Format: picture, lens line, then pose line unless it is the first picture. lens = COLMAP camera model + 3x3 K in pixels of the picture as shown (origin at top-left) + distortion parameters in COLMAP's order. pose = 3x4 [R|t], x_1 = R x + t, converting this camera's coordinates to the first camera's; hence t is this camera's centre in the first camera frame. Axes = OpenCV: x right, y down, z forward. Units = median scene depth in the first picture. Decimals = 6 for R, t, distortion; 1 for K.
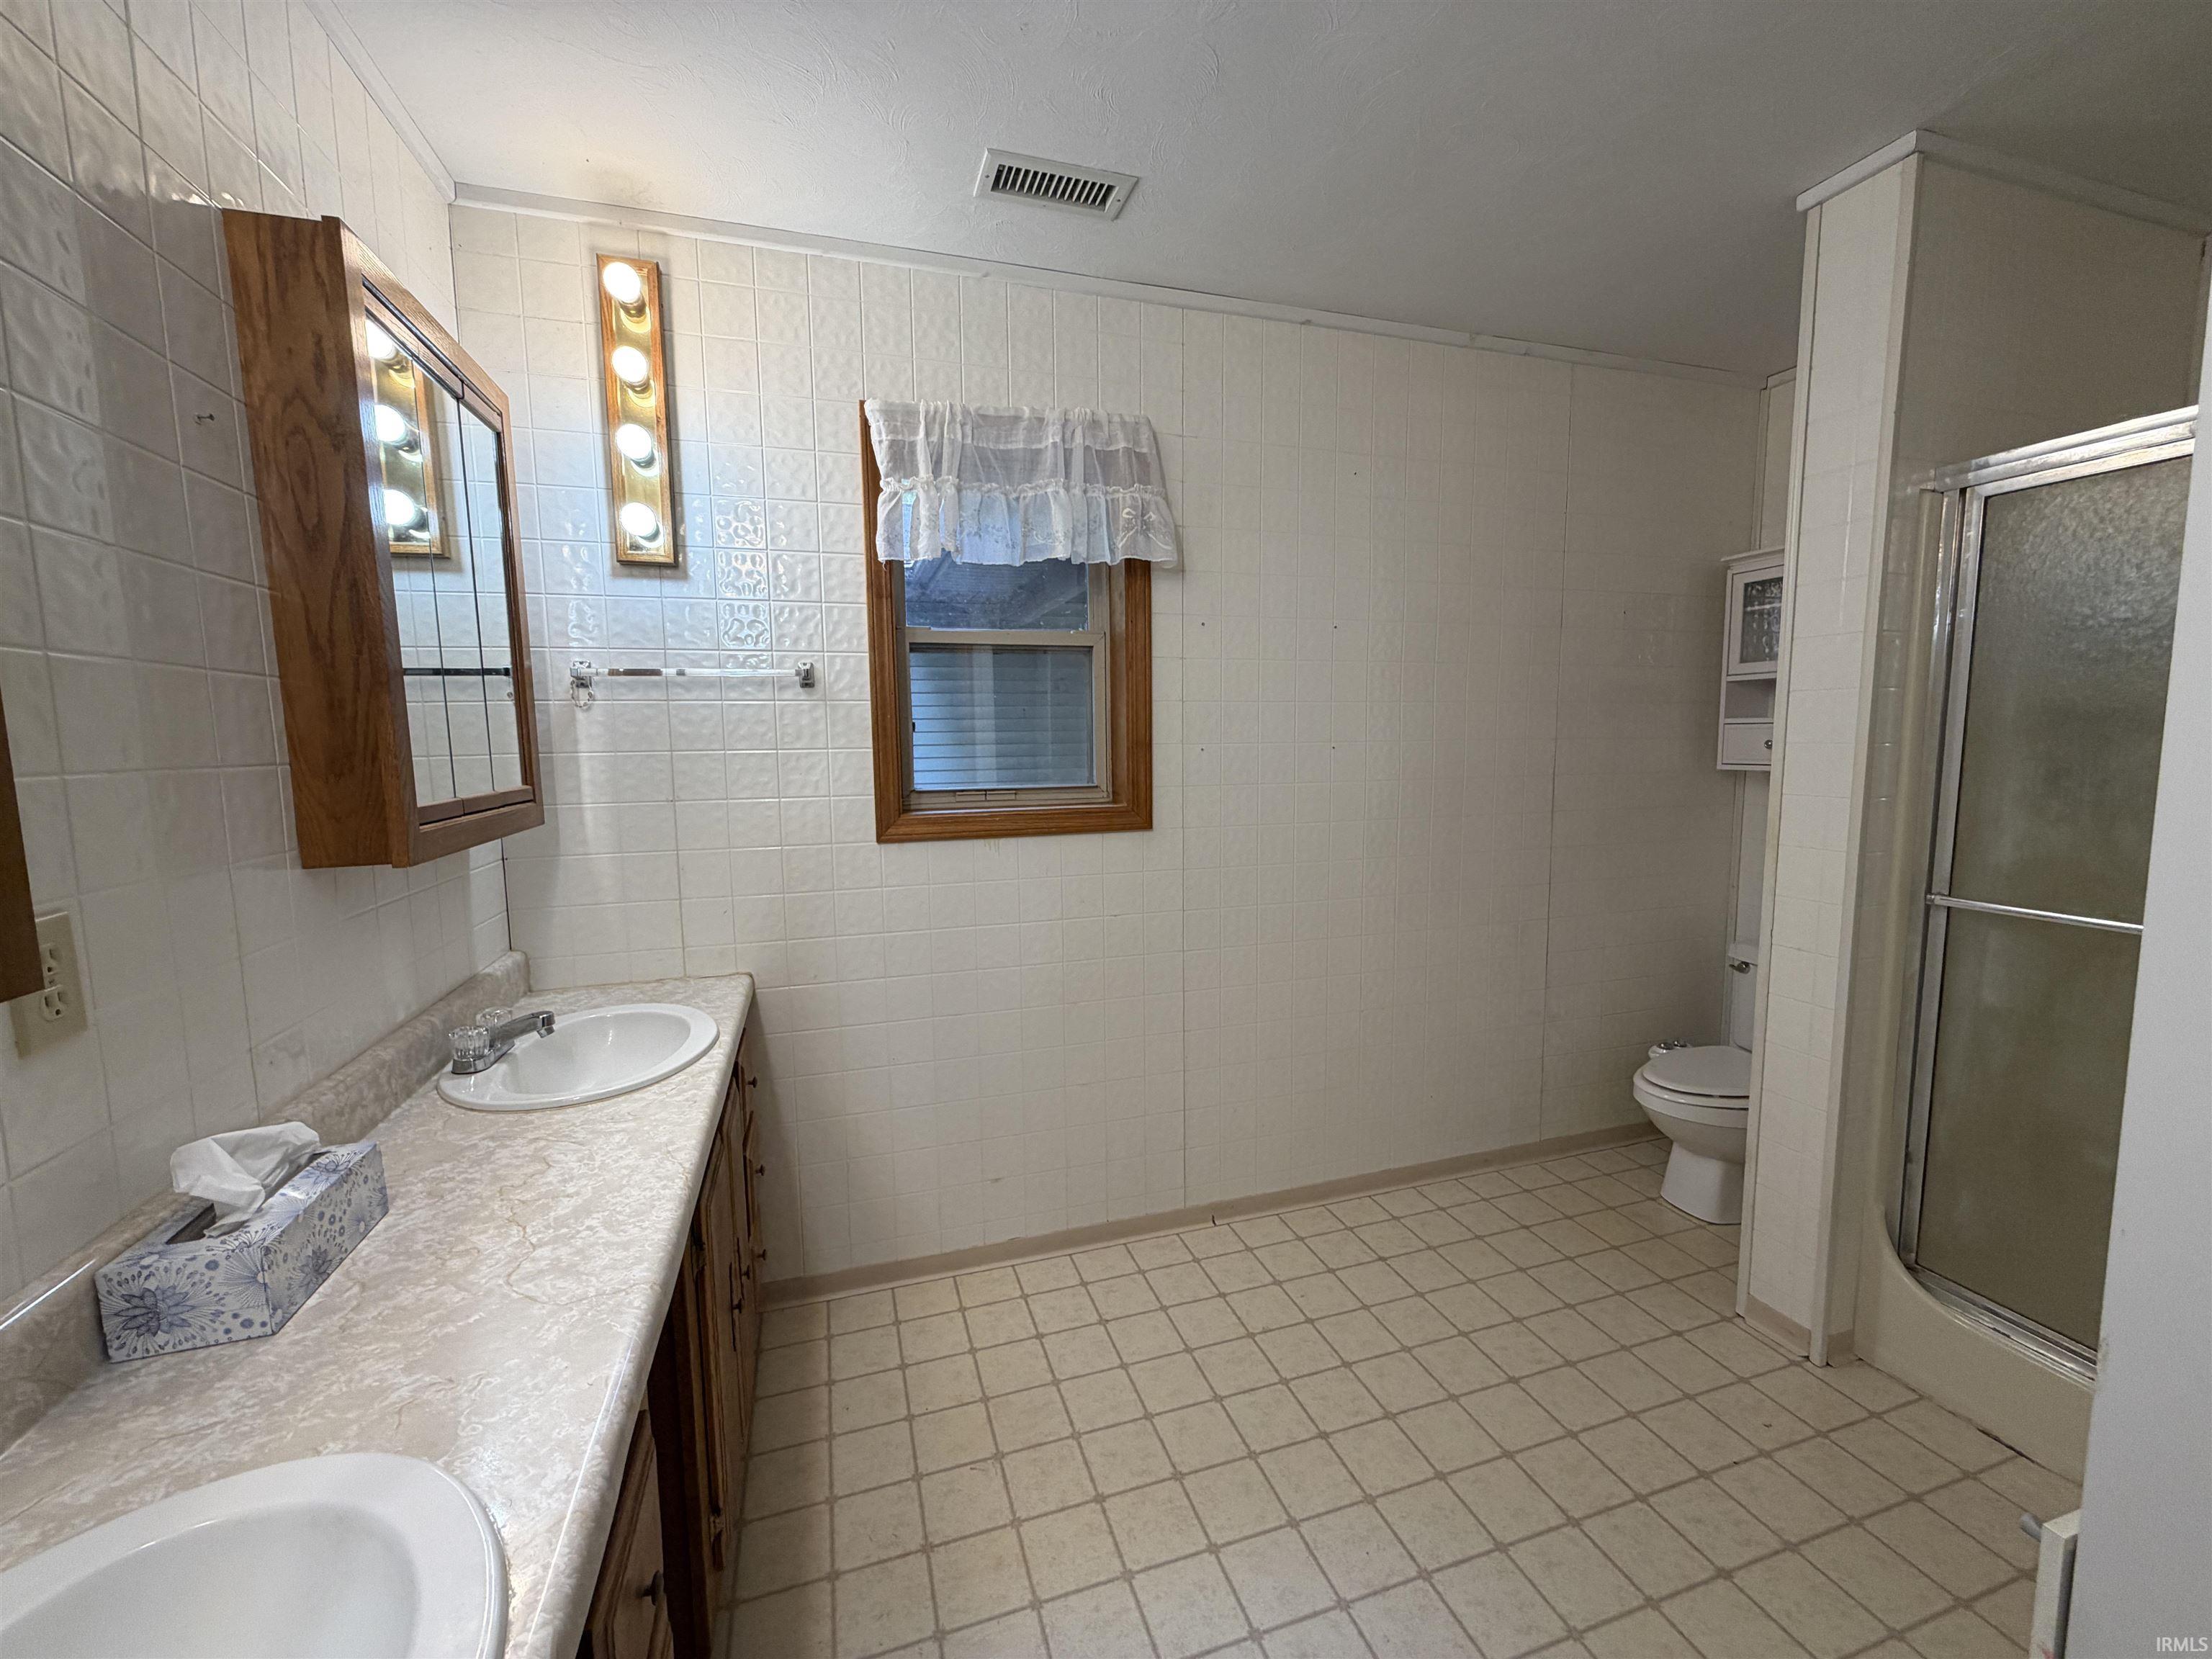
lens RADIAL K [[881.5, 0, 1101.8], [0, 881.5, 826.5], [0, 0, 1]] dist [0.000268, 0.000262]
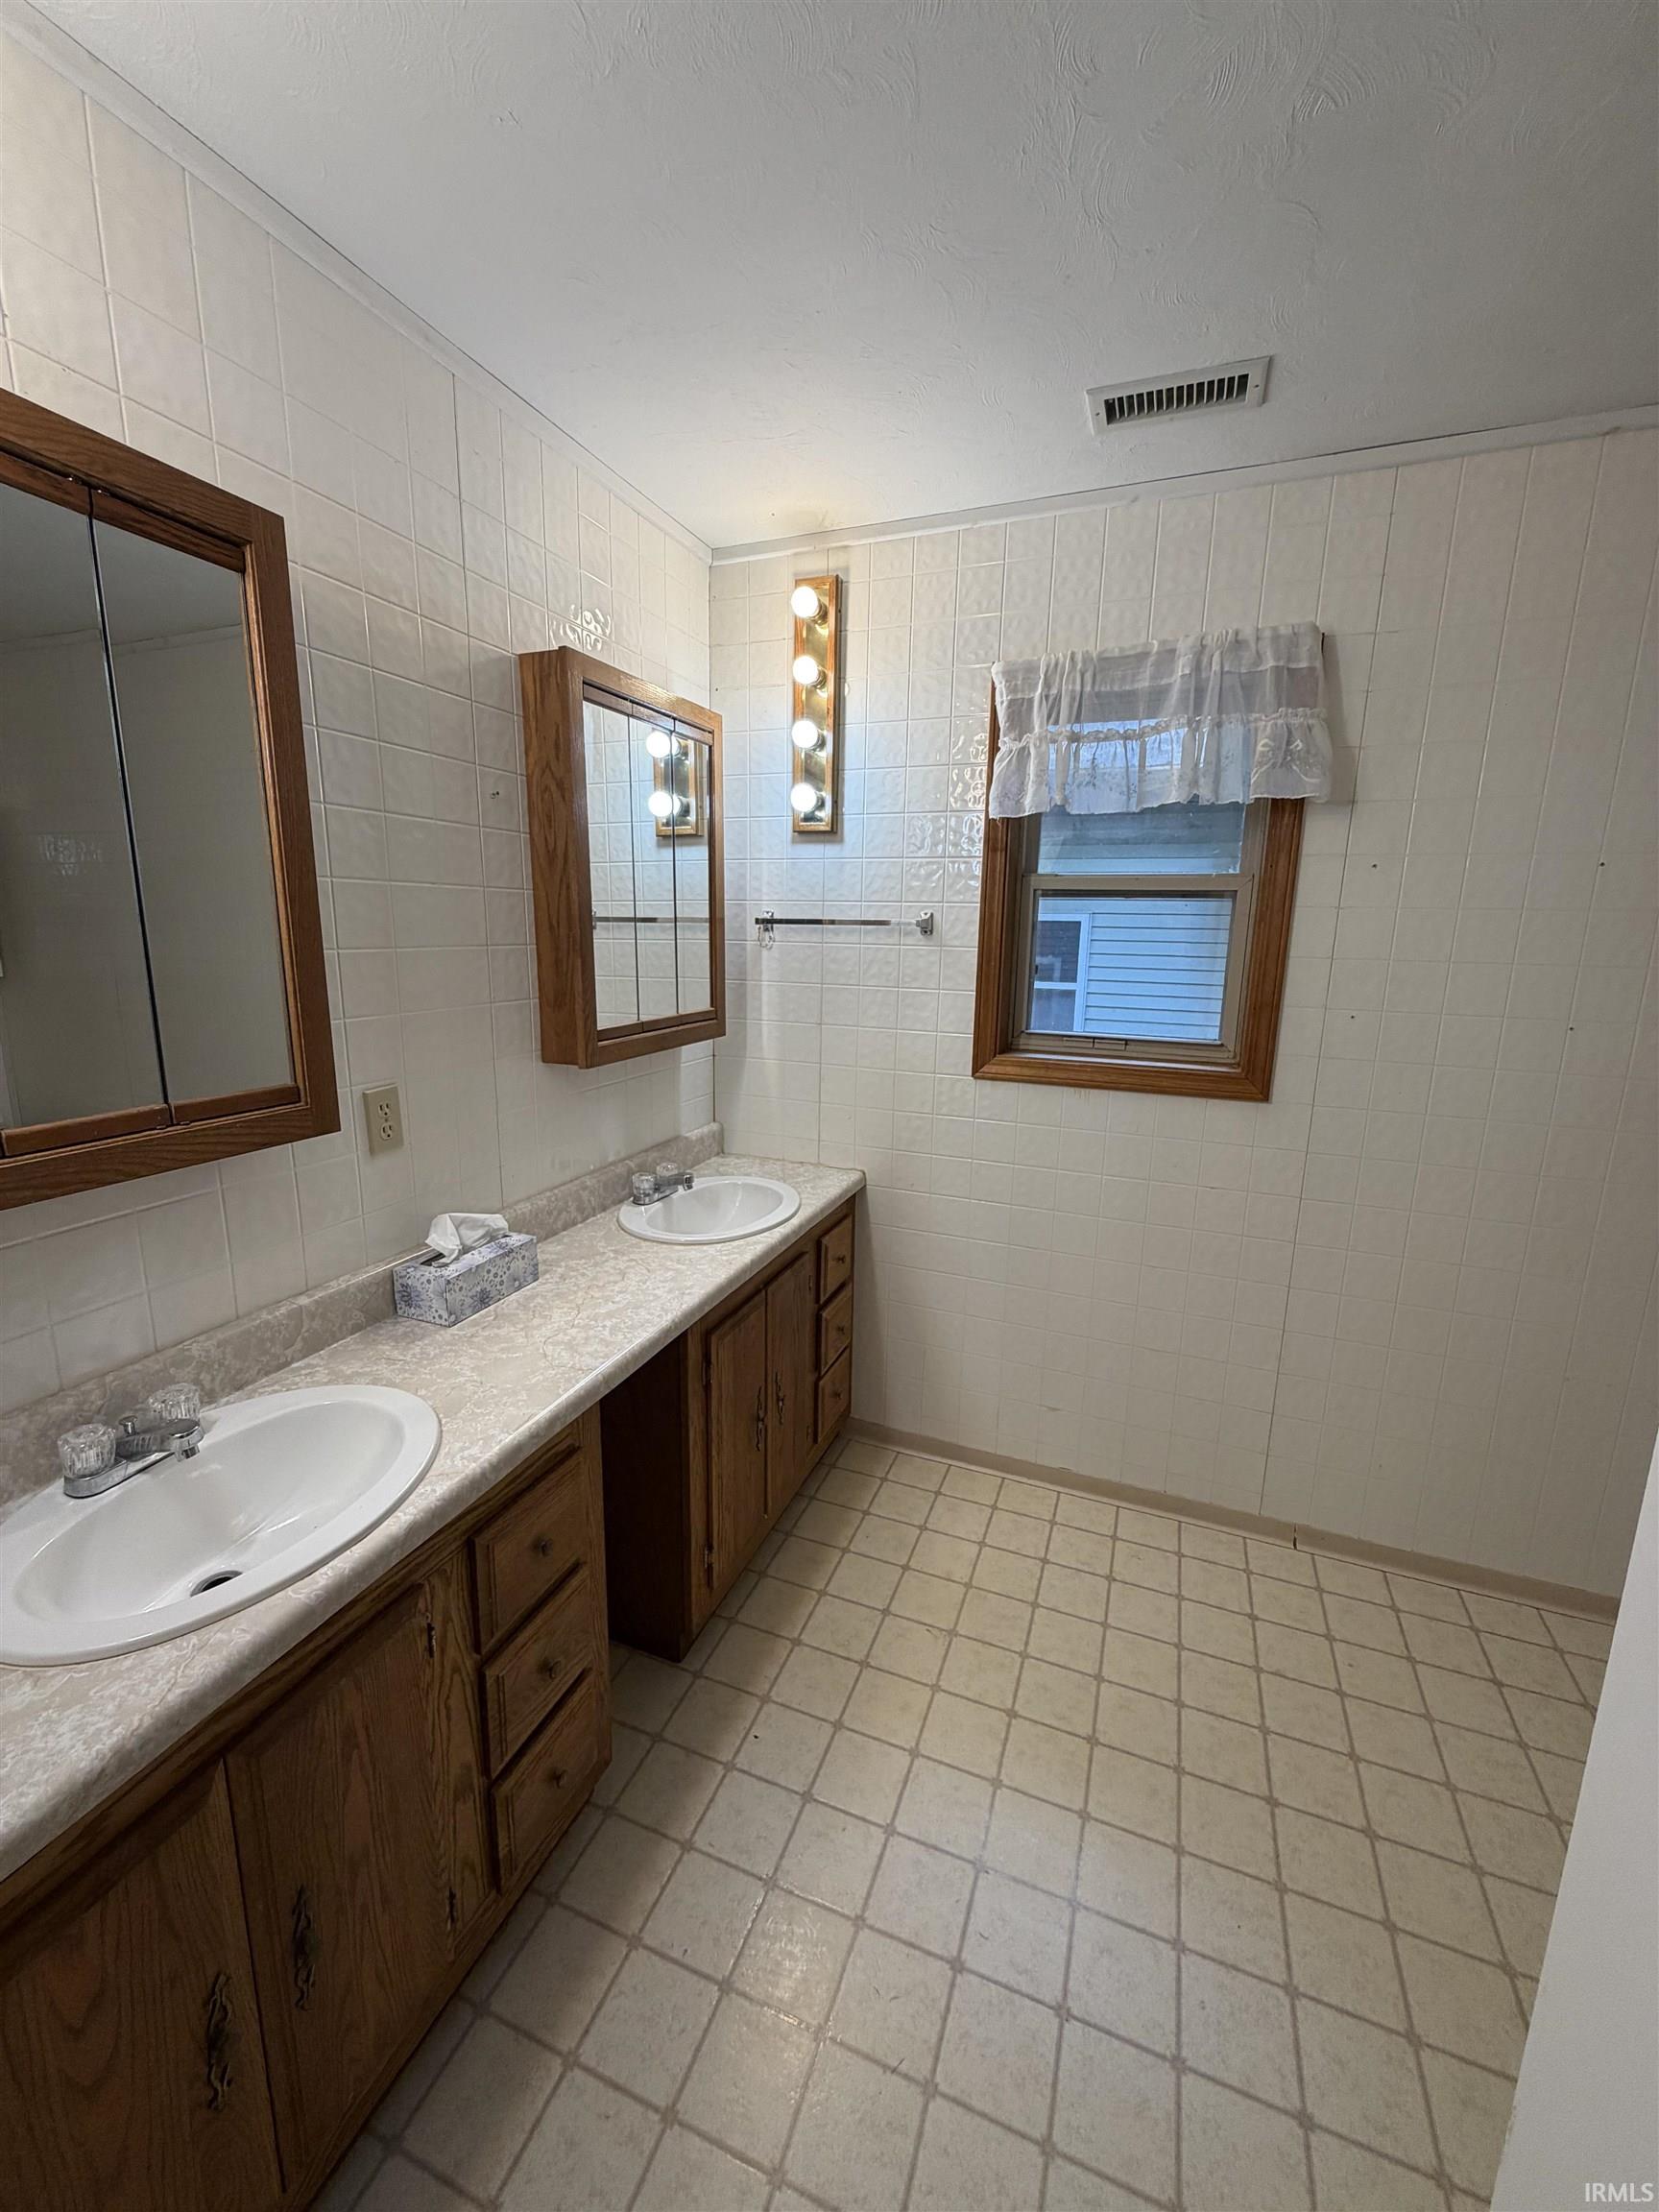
lens RADIAL K [[881.5, 0, 830.3], [0, 881.5, 1098.3], [0, 0, 1]] dist [0.000268, 0.000262]
pose [[0.775244, 0.150713, -0.613418, 0.339826], [-0.093146, 0.987778, 0.124973, -0.091952], [0.624756, -0.039748, 0.779808, 0.038583]]
